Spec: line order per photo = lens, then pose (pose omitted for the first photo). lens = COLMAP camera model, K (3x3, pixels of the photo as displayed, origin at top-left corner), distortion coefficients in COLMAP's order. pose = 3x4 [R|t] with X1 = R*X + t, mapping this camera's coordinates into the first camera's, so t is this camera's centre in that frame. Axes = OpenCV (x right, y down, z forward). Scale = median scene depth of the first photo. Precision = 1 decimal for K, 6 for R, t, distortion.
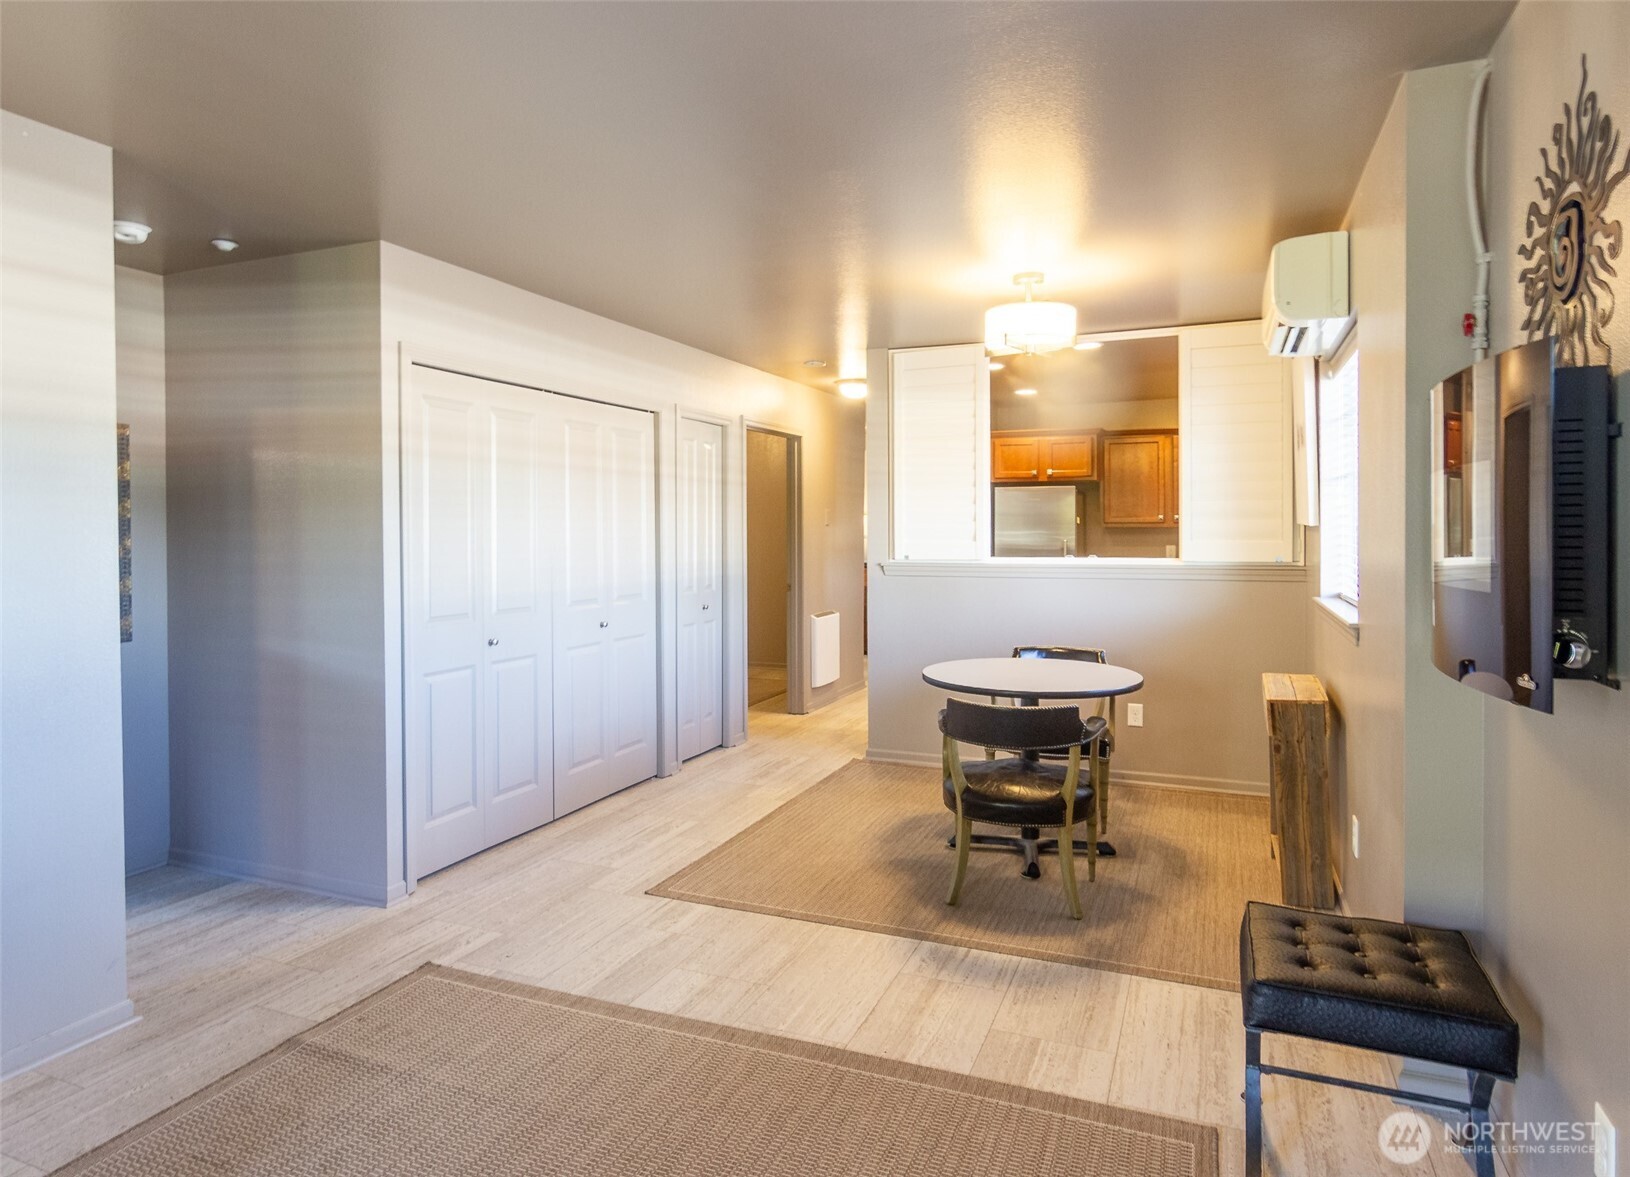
lens RADIAL K [[969.7, 0, 778.4], [0, 969.7, 552.3], [0, 0, 1]] dist [0.000238, 0.000424]
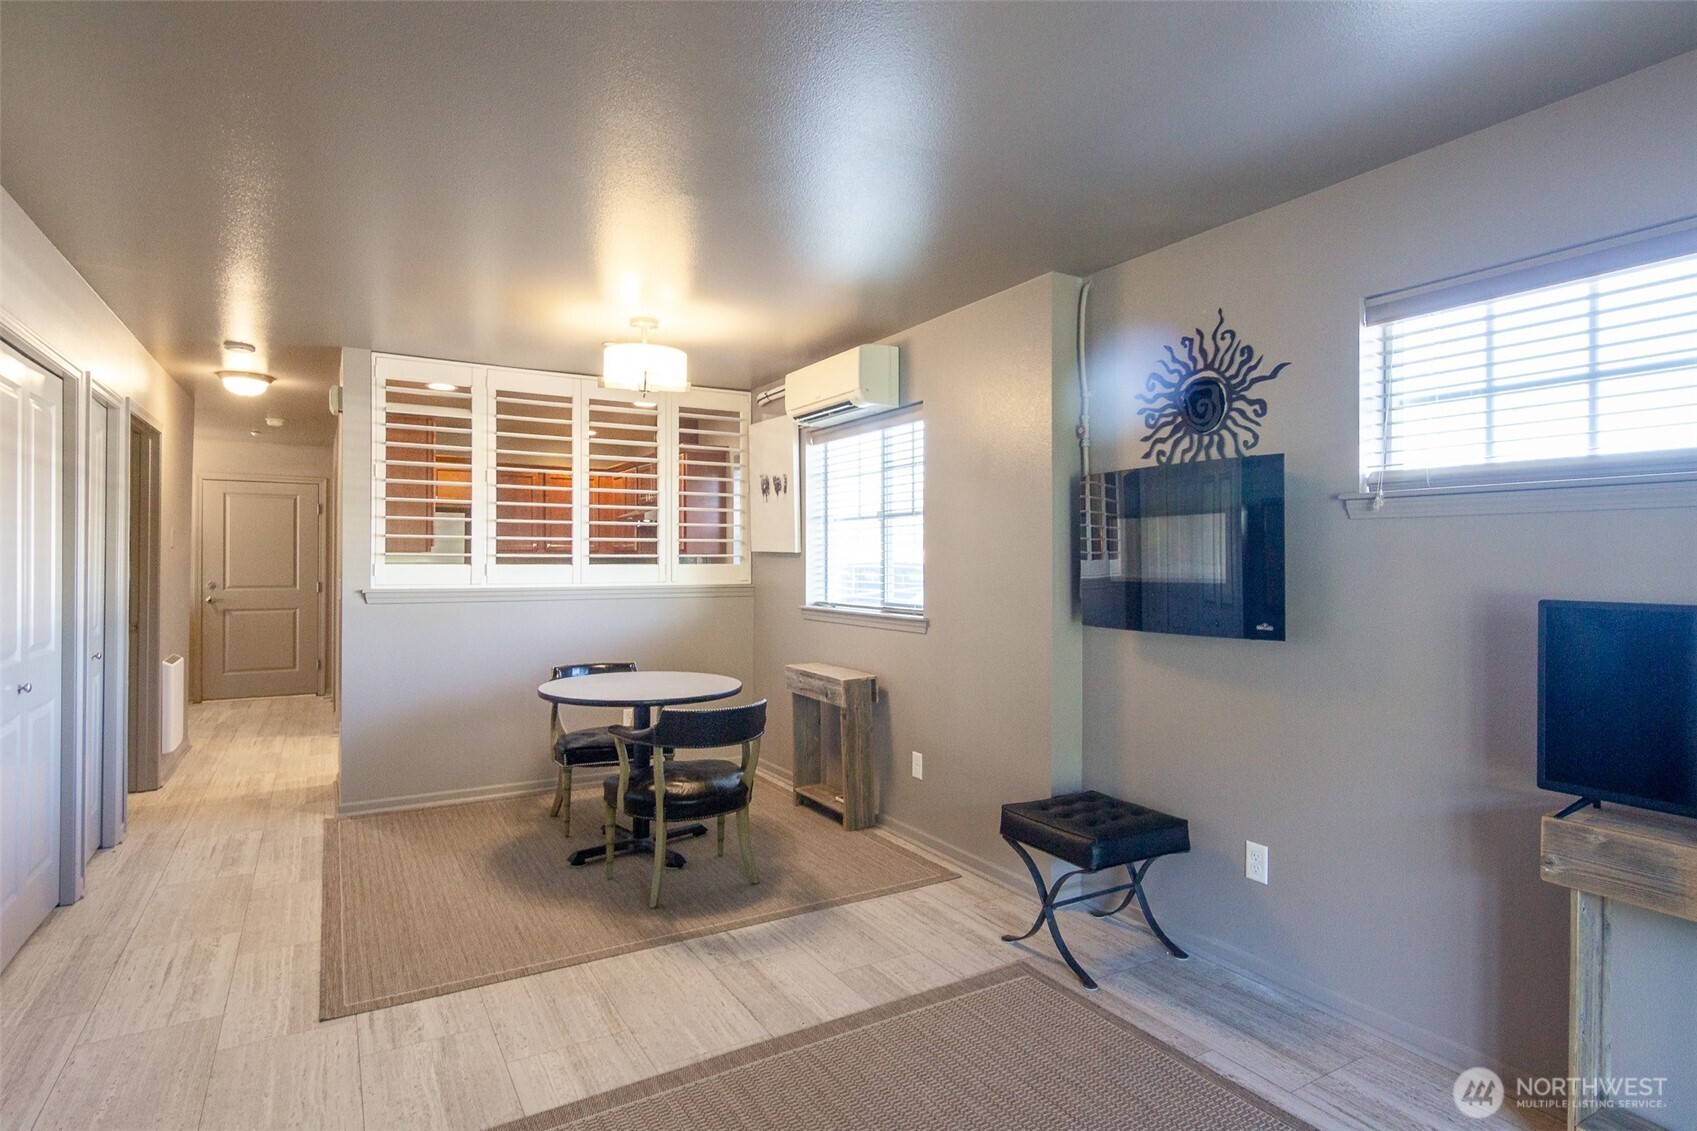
lens RADIAL K [[912.0, 0, 848.1], [0, 912.0, 556.3], [0, 0, 1]] dist [0.000820, 0.002607]
pose [[0.584653, 0.009105, 0.811232, -0.558711], [0.013873, 0.999679, -0.021218, 0.008662], [-0.811165, 0.023659, 0.584339, 0.274782]]
